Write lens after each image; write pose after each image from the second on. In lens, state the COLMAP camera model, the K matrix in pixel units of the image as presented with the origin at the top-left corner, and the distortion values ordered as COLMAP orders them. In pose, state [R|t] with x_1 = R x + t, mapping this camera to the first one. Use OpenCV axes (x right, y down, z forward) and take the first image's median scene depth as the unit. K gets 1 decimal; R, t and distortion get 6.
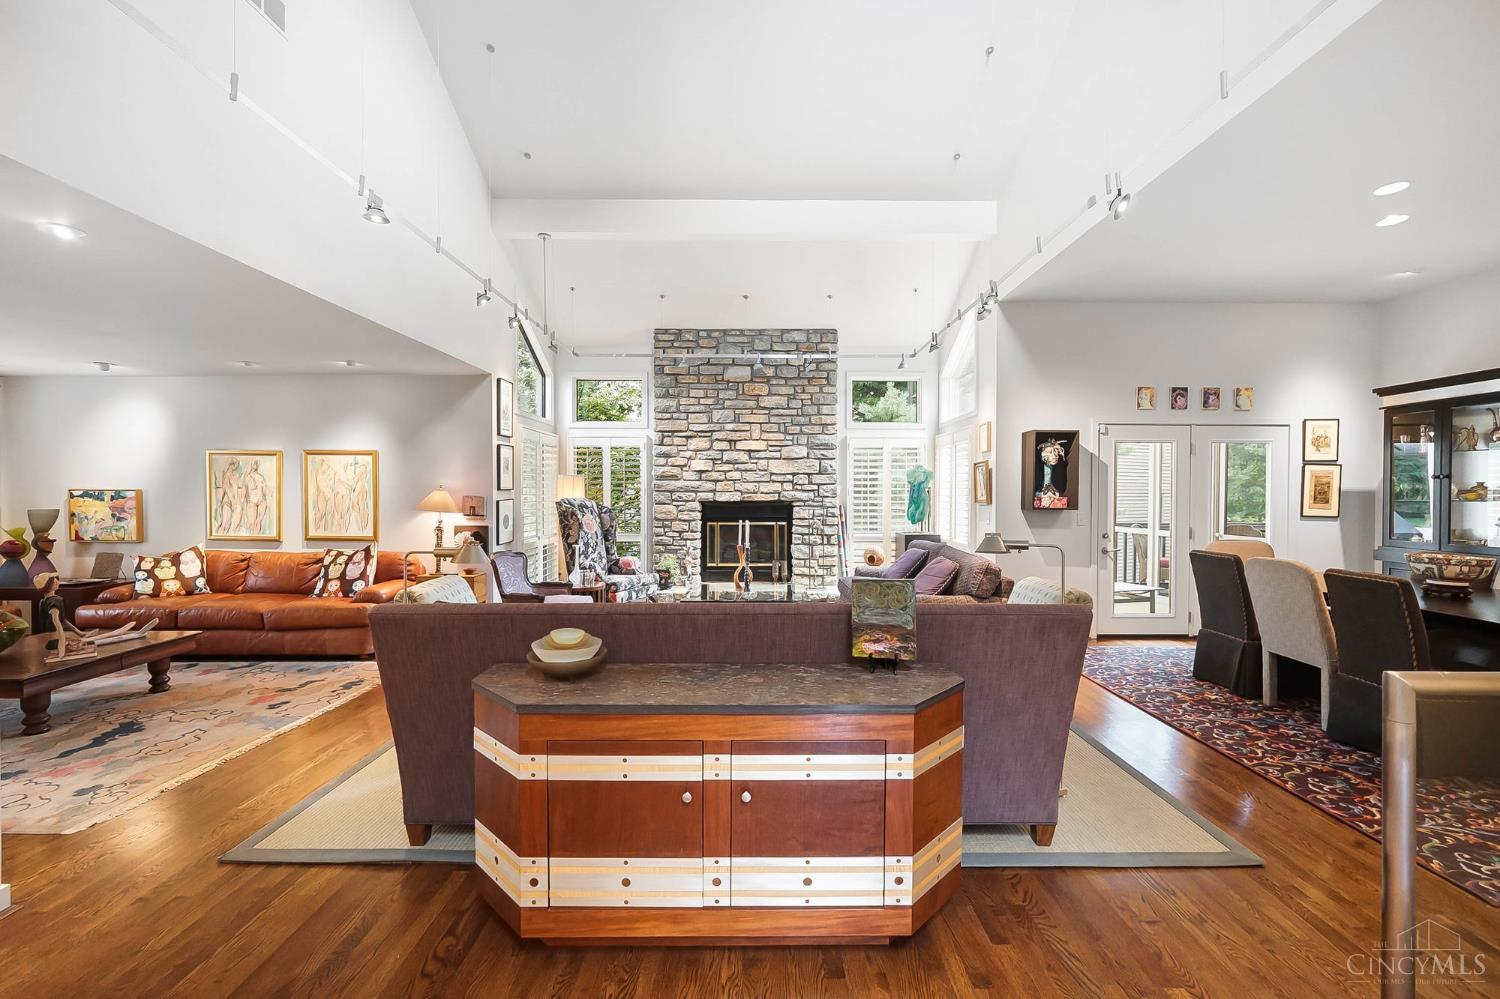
lens RADIAL K [[643.0, 0, 746.2], [0, 643.0, 485.1], [0, 0, 1]] dist [-0.005185, 0.000327]
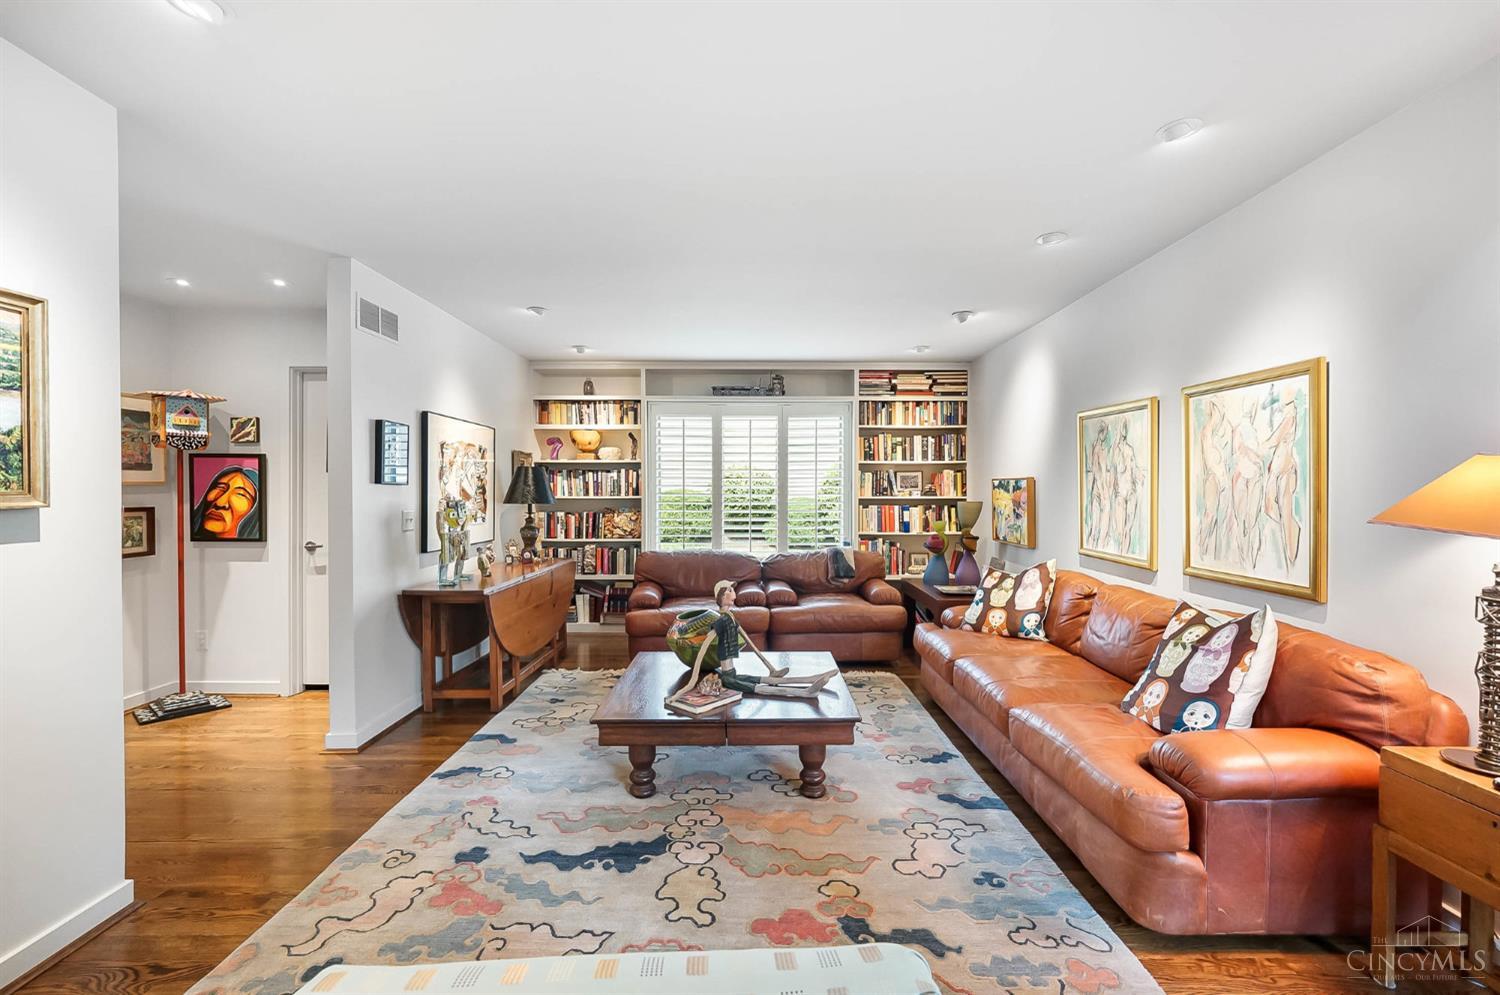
lens RADIAL K [[643.0, 0, 750.6], [0, 643.0, 499.5], [0, 0, 1]] dist [-0.005185, 0.000327]
pose [[0.023837, 0.013473, -0.999625, -0.213869], [0.006665, 0.999885, 0.013636, 0.020219], [0.999694, -0.006988, 0.023745, 0.663016]]
